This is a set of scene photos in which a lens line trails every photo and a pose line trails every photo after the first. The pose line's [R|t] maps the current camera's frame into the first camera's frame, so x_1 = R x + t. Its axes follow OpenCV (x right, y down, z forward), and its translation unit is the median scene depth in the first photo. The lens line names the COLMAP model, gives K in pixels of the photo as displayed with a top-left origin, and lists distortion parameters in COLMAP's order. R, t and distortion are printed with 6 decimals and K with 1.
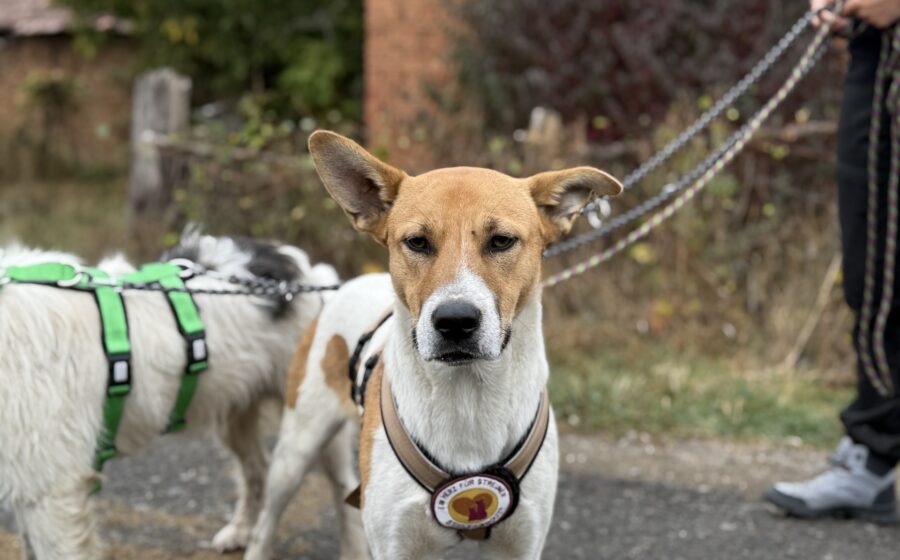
lens RADIAL K [[1122.0, 0, 464.5], [0, 1122.0, 265.7], [0, 0, 1]] dist [0.153396, -0.288752]
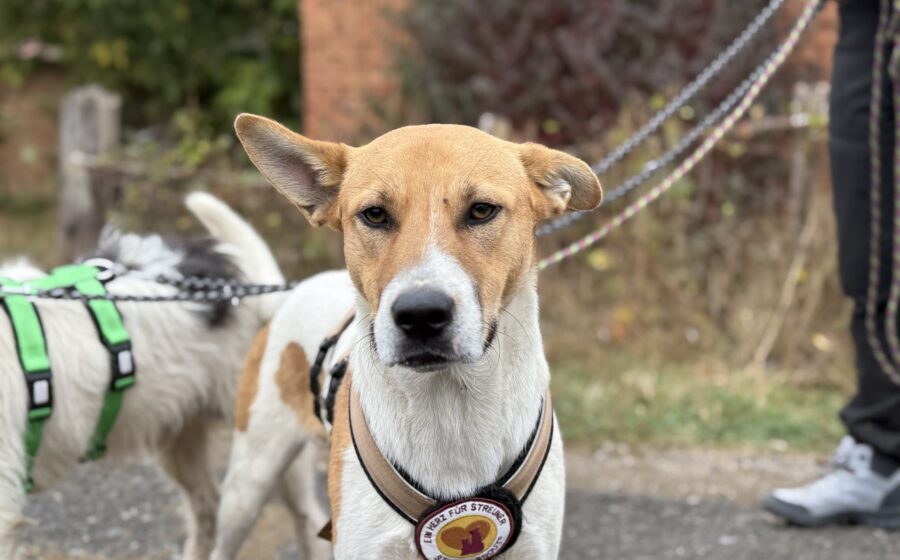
lens RADIAL K [[1119.1, 0, 461.2], [0, 1119.1, 293.8], [0, 0, 1]] dist [0.162894, -0.344048]
pose [[0.998164, -0.039809, 0.045649, -0.011679], [0.039513, 0.999192, 0.007353, 0.011275], [-0.045904, -0.005536, 0.998931, 0.070485]]
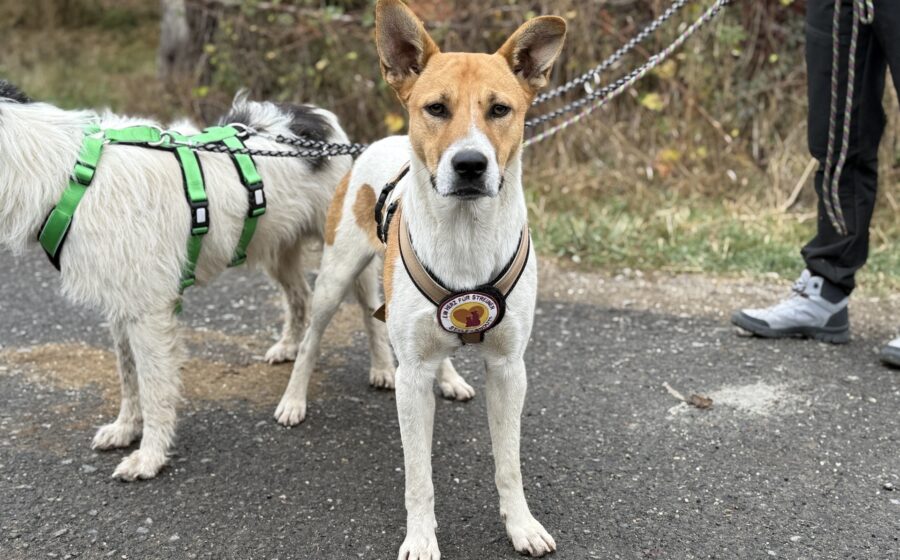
lens RADIAL K [[1118.6, 0, 451.6], [0, 1118.6, 283.5], [0, 0, 1]] dist [0.136126, -0.215359]
pose [[0.999516, -0.001623, -0.031079, 0.009170], [0.006344, 0.988297, 0.152407, -0.008684], [0.030468, -0.152531, 0.987829, -0.106336]]
